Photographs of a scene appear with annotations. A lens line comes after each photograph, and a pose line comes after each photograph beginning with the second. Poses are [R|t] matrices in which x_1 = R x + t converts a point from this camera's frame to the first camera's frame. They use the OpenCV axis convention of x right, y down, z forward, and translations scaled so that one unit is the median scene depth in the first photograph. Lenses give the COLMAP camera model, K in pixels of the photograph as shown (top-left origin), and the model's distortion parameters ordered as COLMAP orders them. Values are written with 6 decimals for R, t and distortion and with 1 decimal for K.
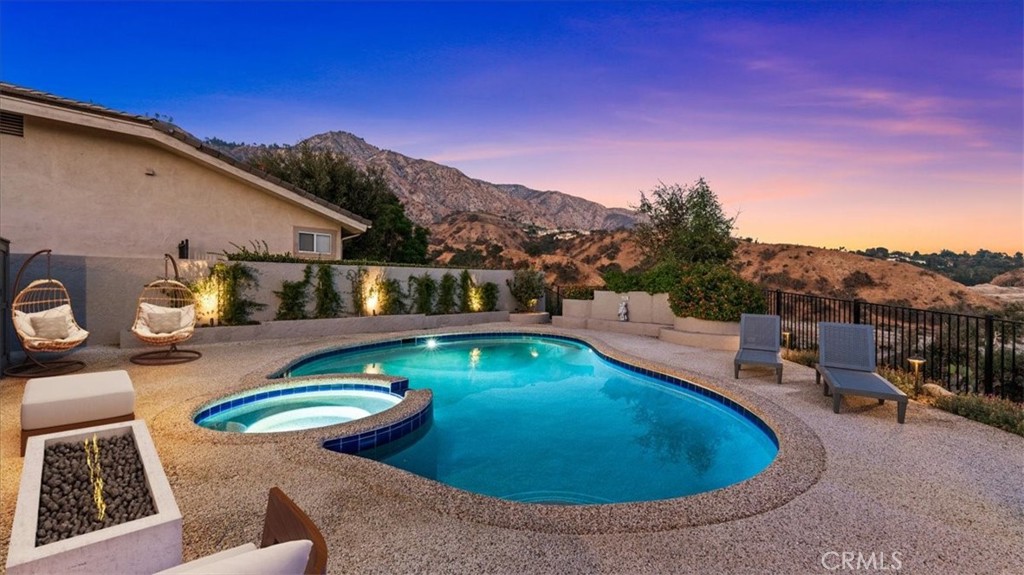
lens RADIAL K [[412.0, 0, 514.3], [0, 412.0, 286.1], [0, 0, 1]] dist [0.000134, -0.000004]
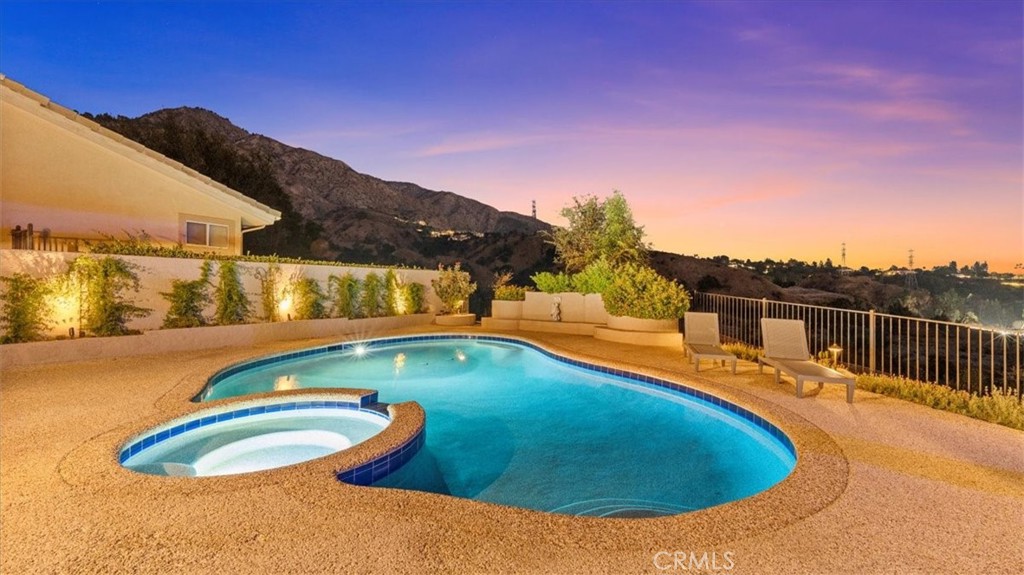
lens RADIAL K [[412.0, 0, 514.3], [0, 412.0, 286.1], [0, 0, 1]] dist [0.000134, -0.000004]
pose [[0.967319, 0.002344, 0.253552, -0.099404], [-0.001455, 0.999992, -0.003693, 0.001607], [-0.253559, 0.003204, 0.967315, 0.036436]]
